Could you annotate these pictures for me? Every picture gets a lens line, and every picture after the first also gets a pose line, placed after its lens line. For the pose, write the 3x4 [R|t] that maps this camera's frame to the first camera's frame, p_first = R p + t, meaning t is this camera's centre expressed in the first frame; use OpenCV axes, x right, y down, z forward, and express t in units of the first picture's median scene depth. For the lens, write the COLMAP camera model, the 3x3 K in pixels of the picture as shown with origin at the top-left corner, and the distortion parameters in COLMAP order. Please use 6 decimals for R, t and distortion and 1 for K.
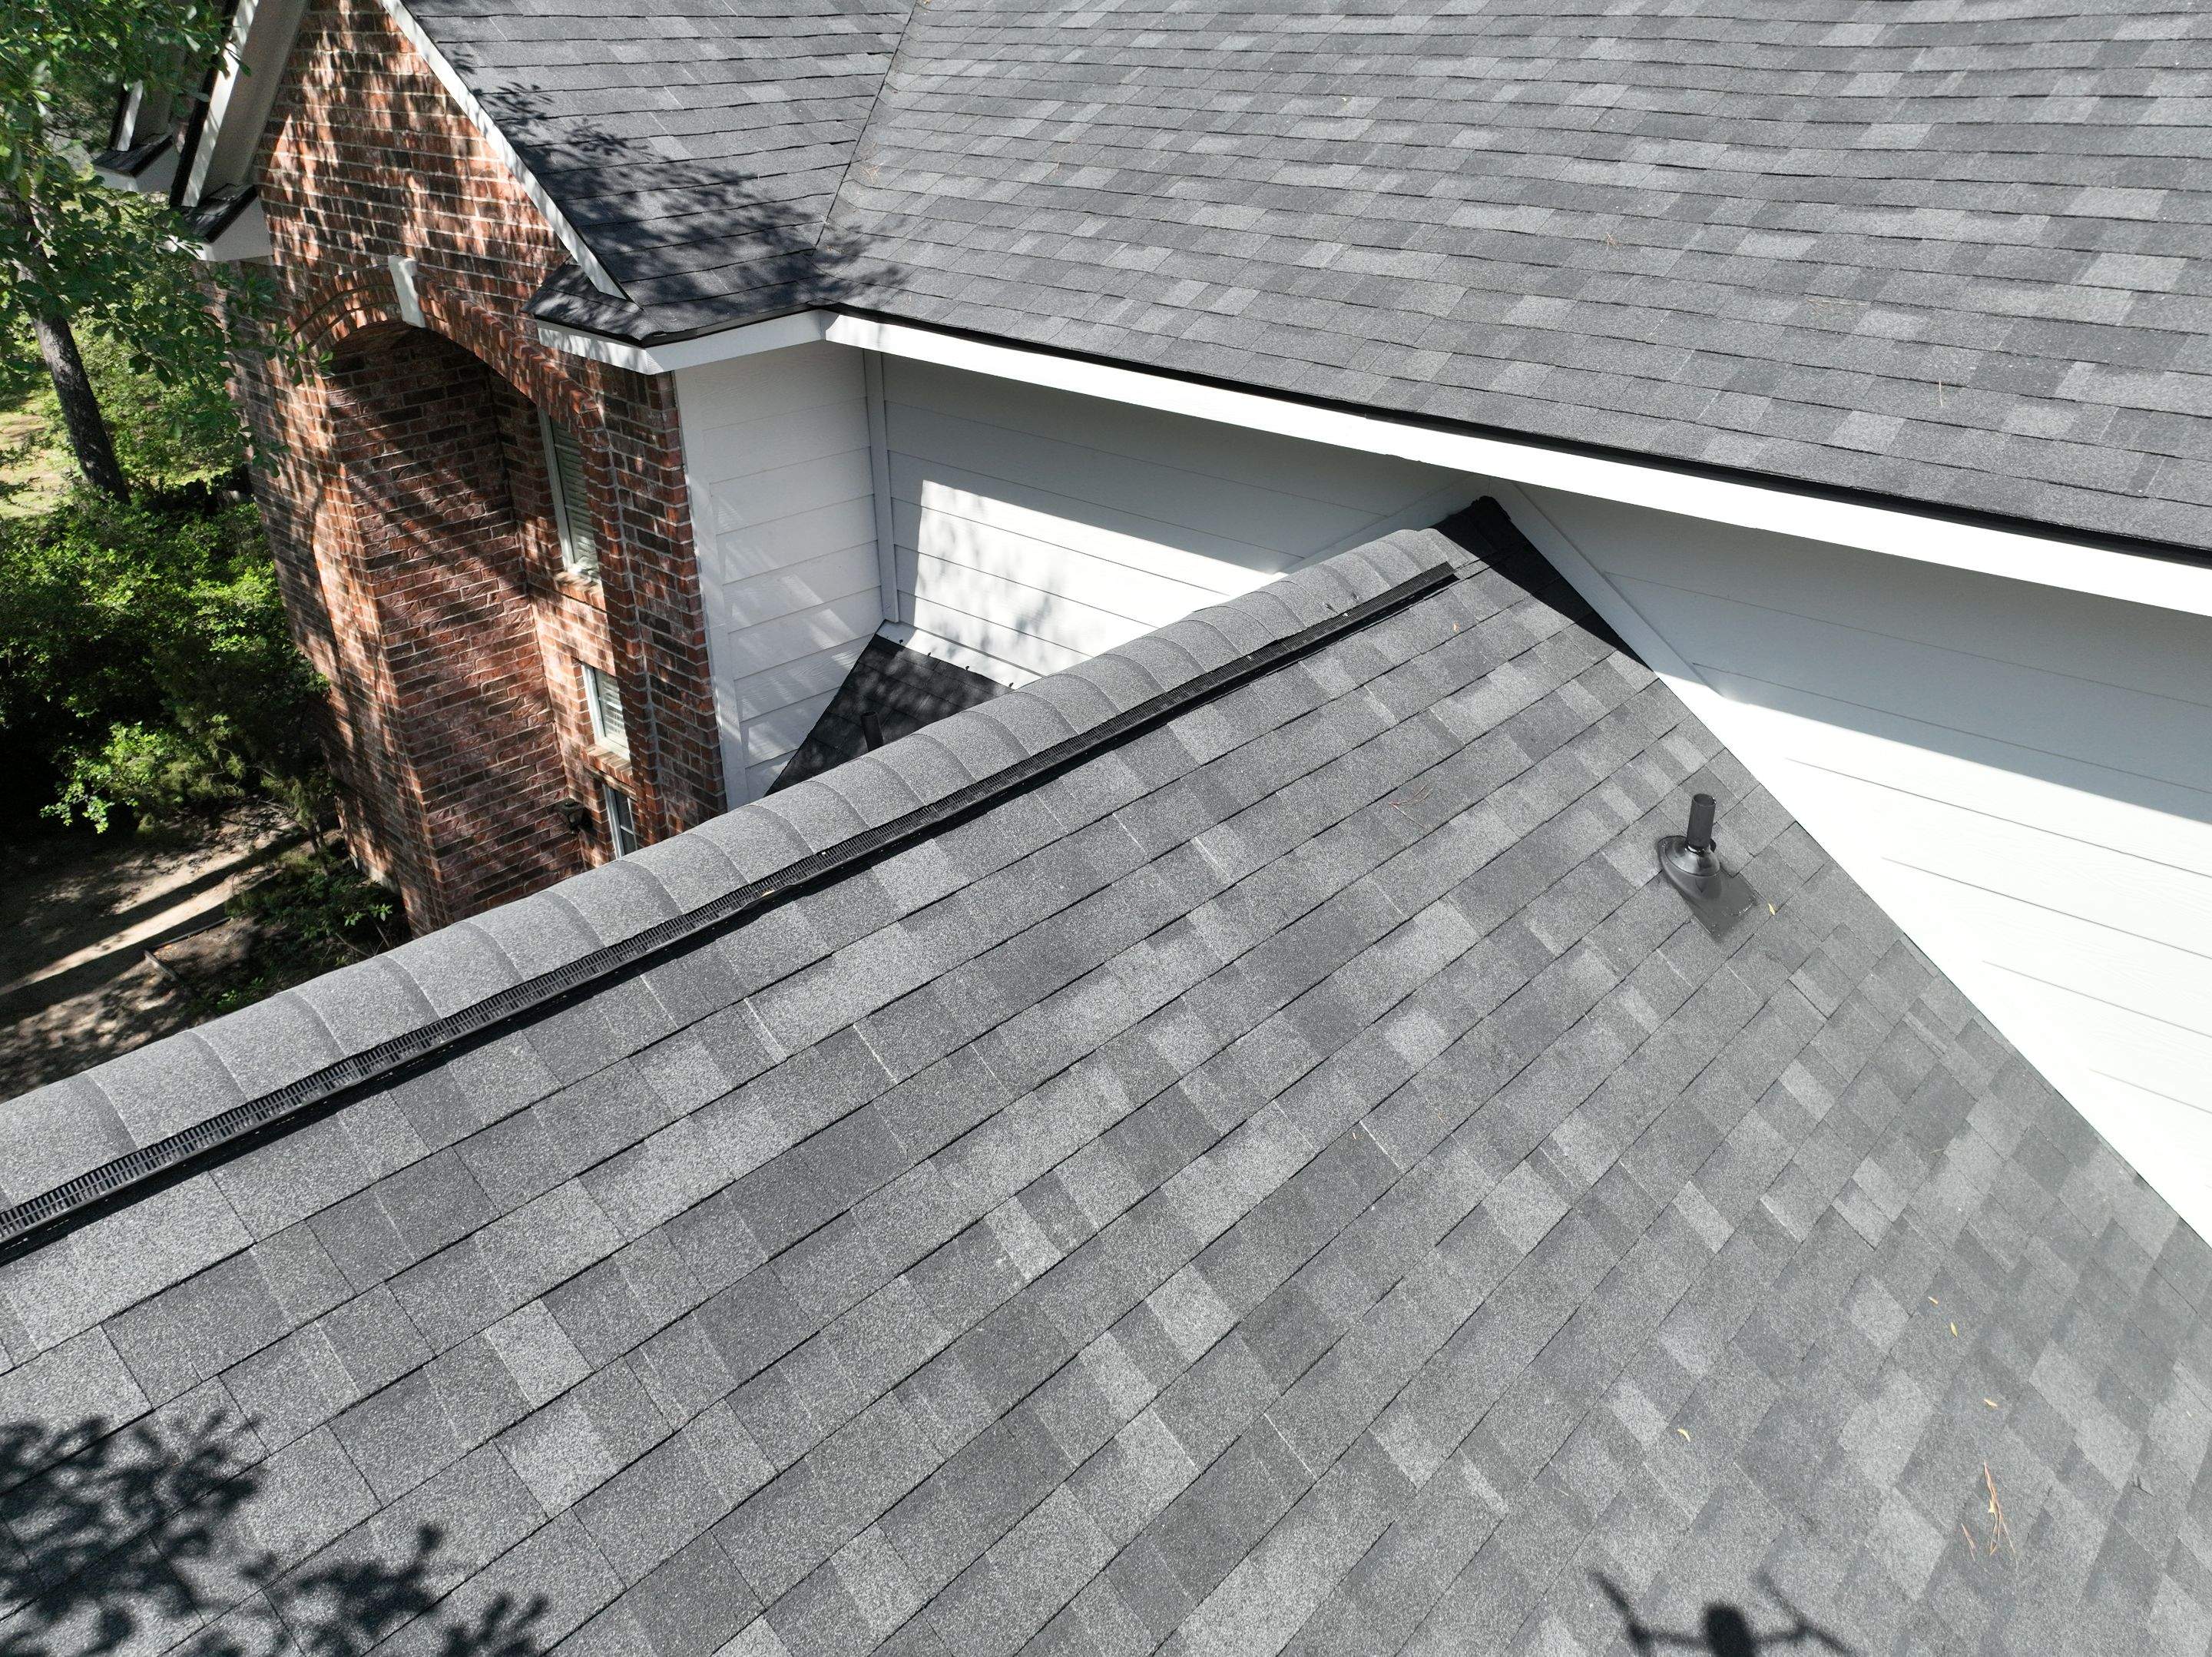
lens RADIAL K [[1560.9, 0, 1103.3], [0, 1560.9, 823.3], [0, 0, 1]] dist [-0.000777, 0.016375]
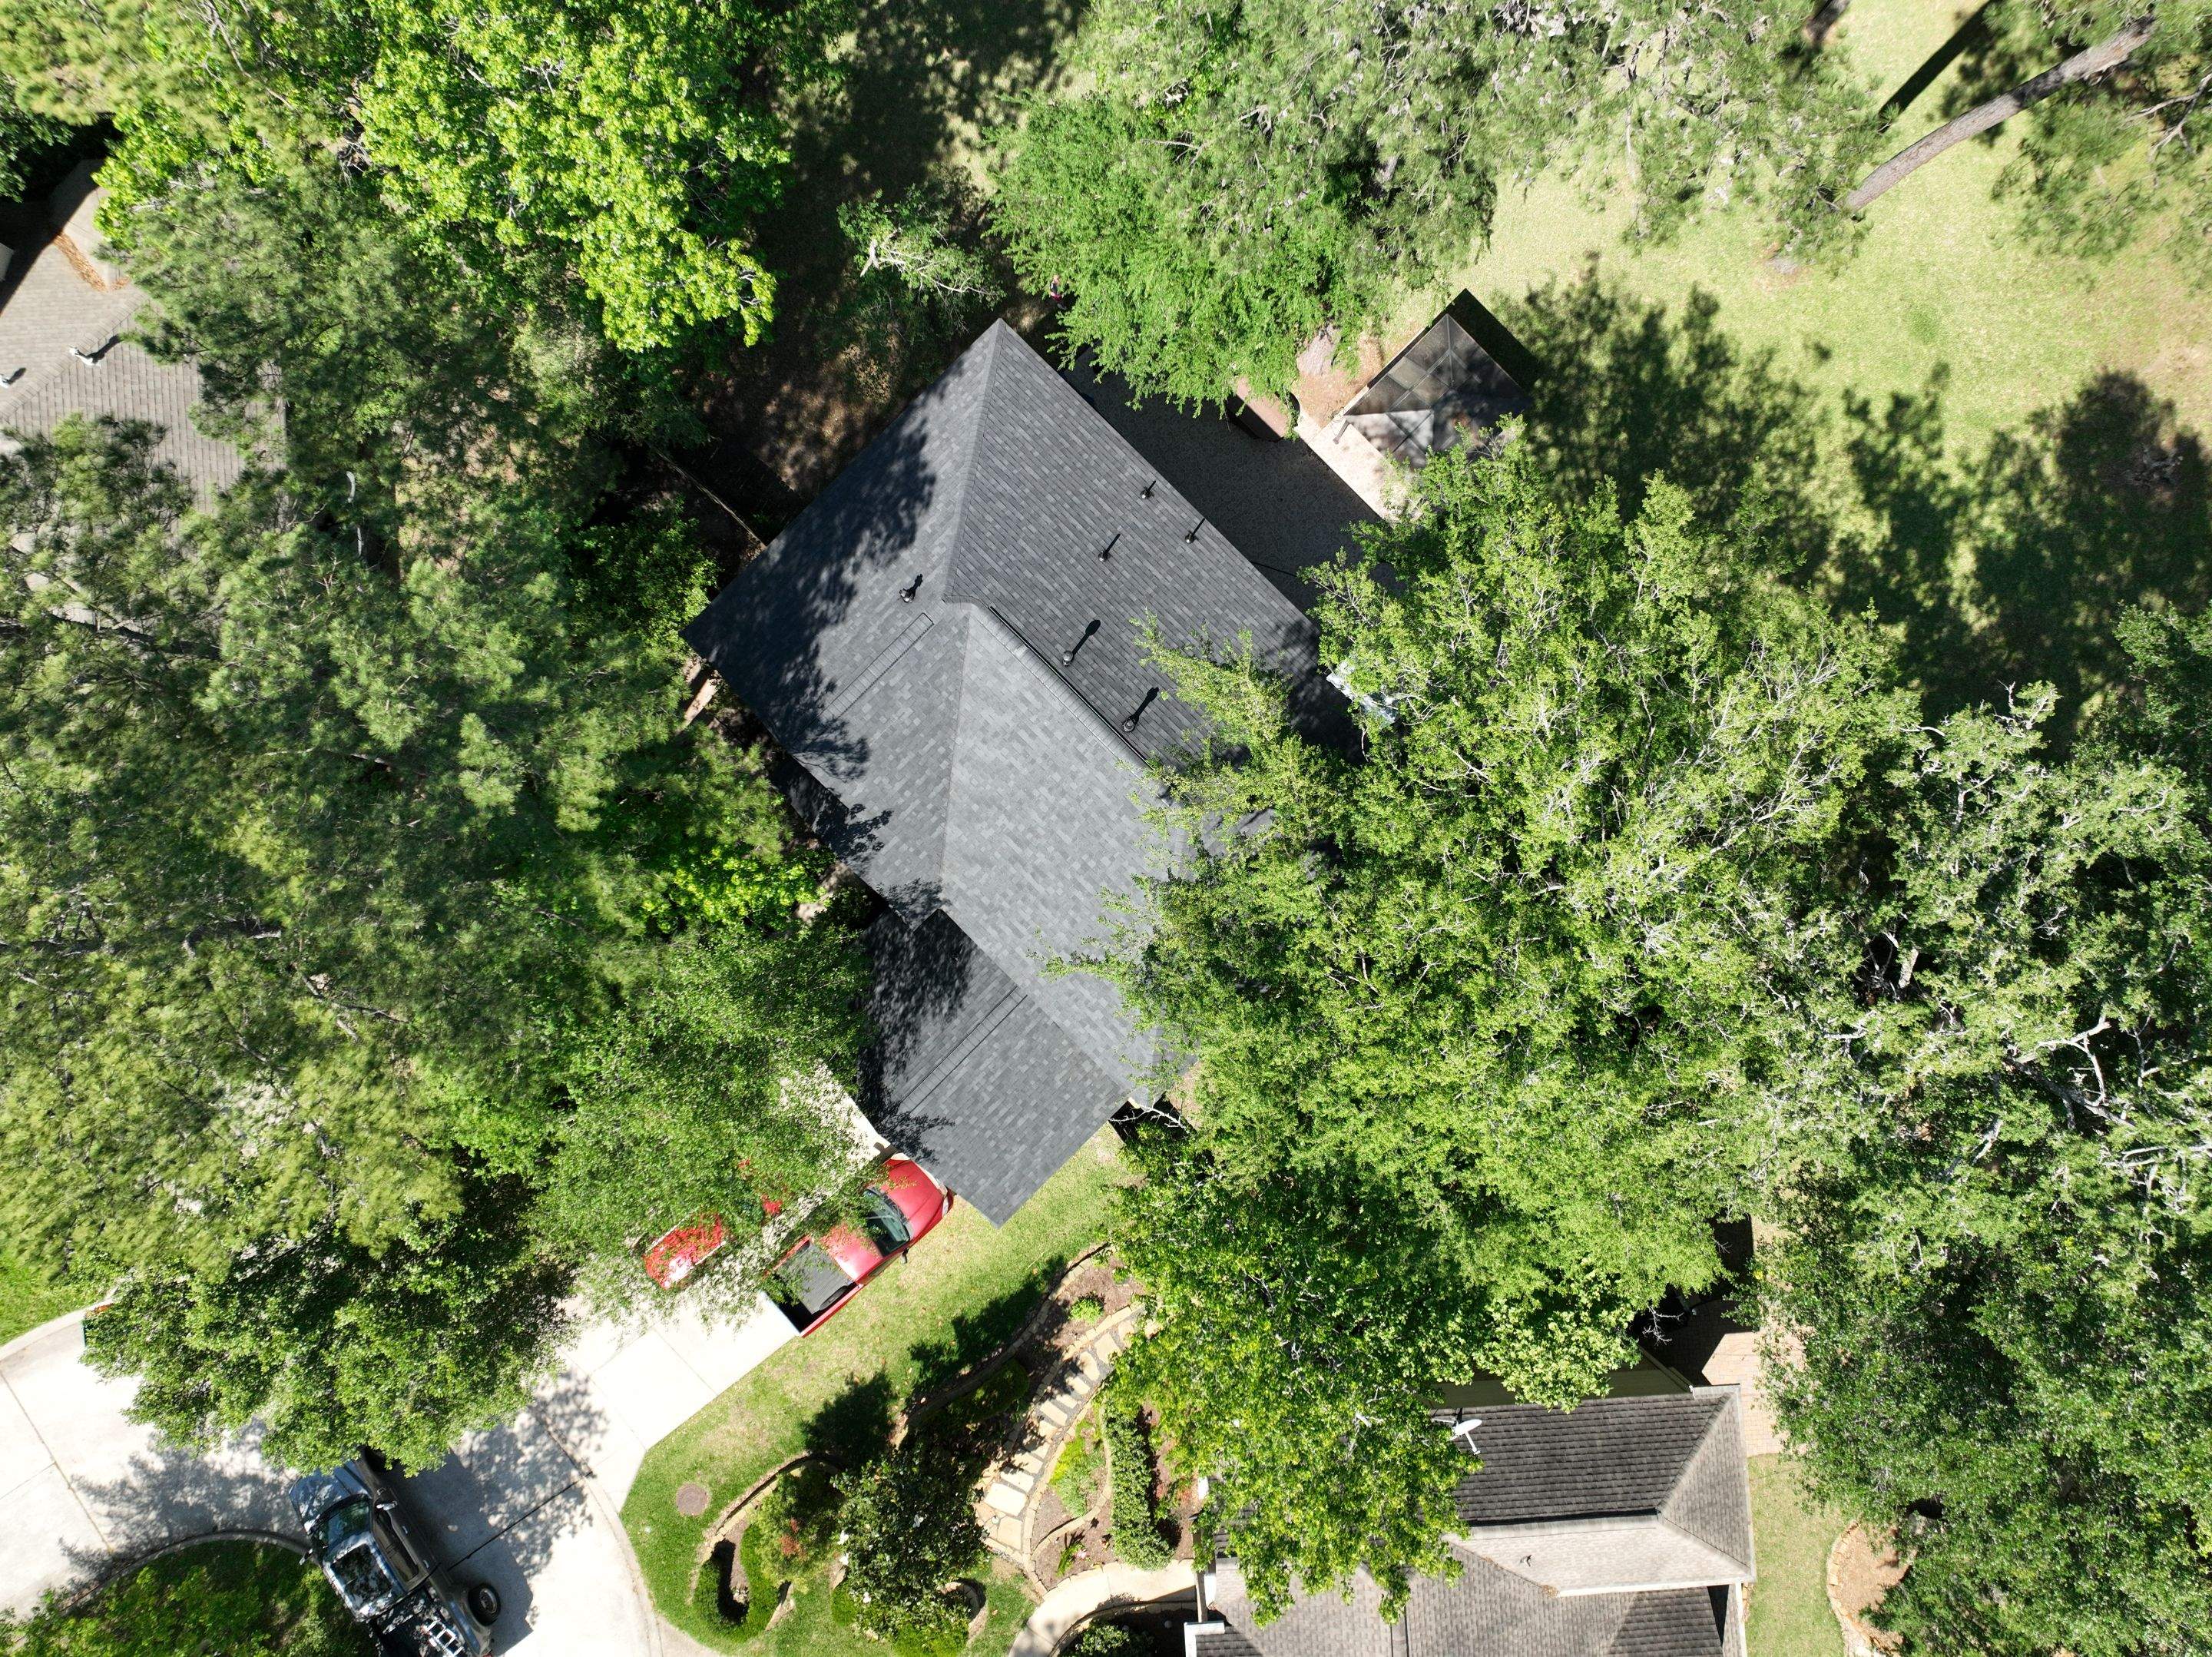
lens RADIAL K [[1560.9, 0, 1092.2], [0, 1560.9, 830.9], [0, 0, 1]] dist [-0.000777, 0.016375]
pose [[0.998865, 0.047549, -0.002716, 0.526073], [-0.020899, 0.488841, 0.872122, -7.543676], [0.042796, -0.871076, 0.489280, -2.119085]]
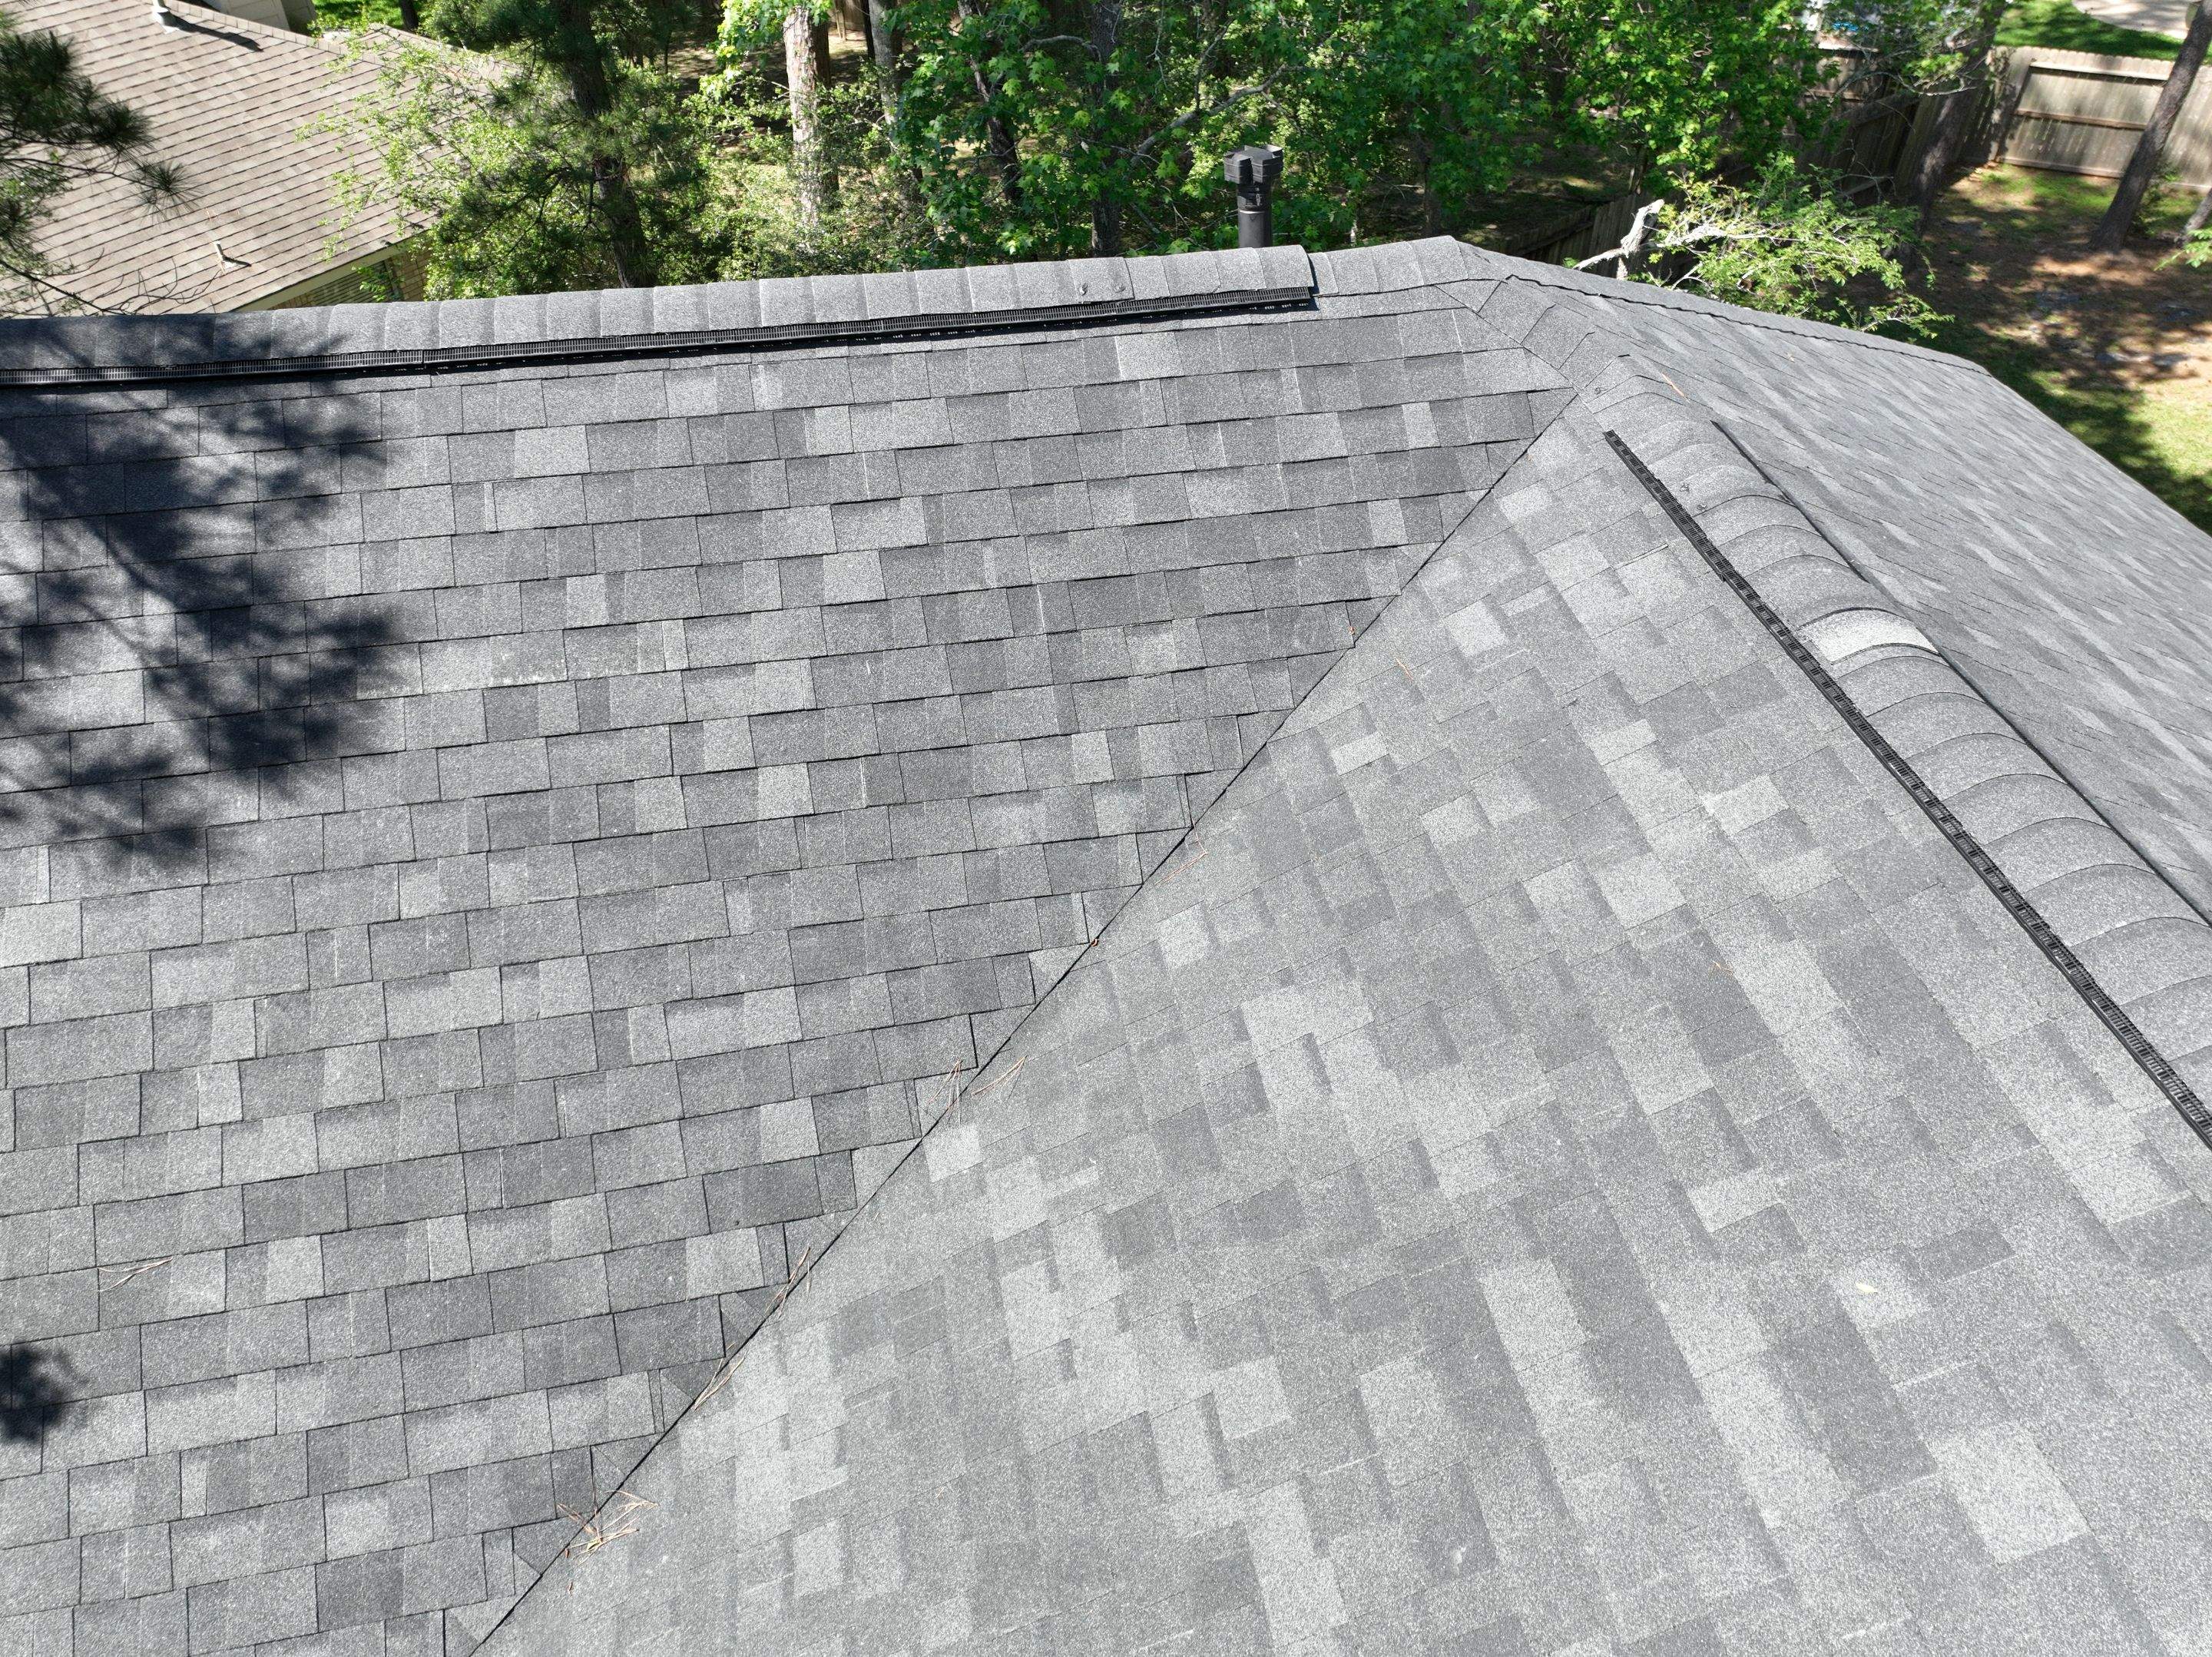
lens RADIAL K [[1560.9, 0, 1099.5], [0, 1560.9, 824.1], [0, 0, 1]] dist [-0.000777, 0.016375]
pose [[0.789080, 0.414670, -0.453213, 0.224081], [-0.290538, 0.901976, 0.319418, -1.613279], [0.541240, -0.120371, 0.832208, 1.271821]]
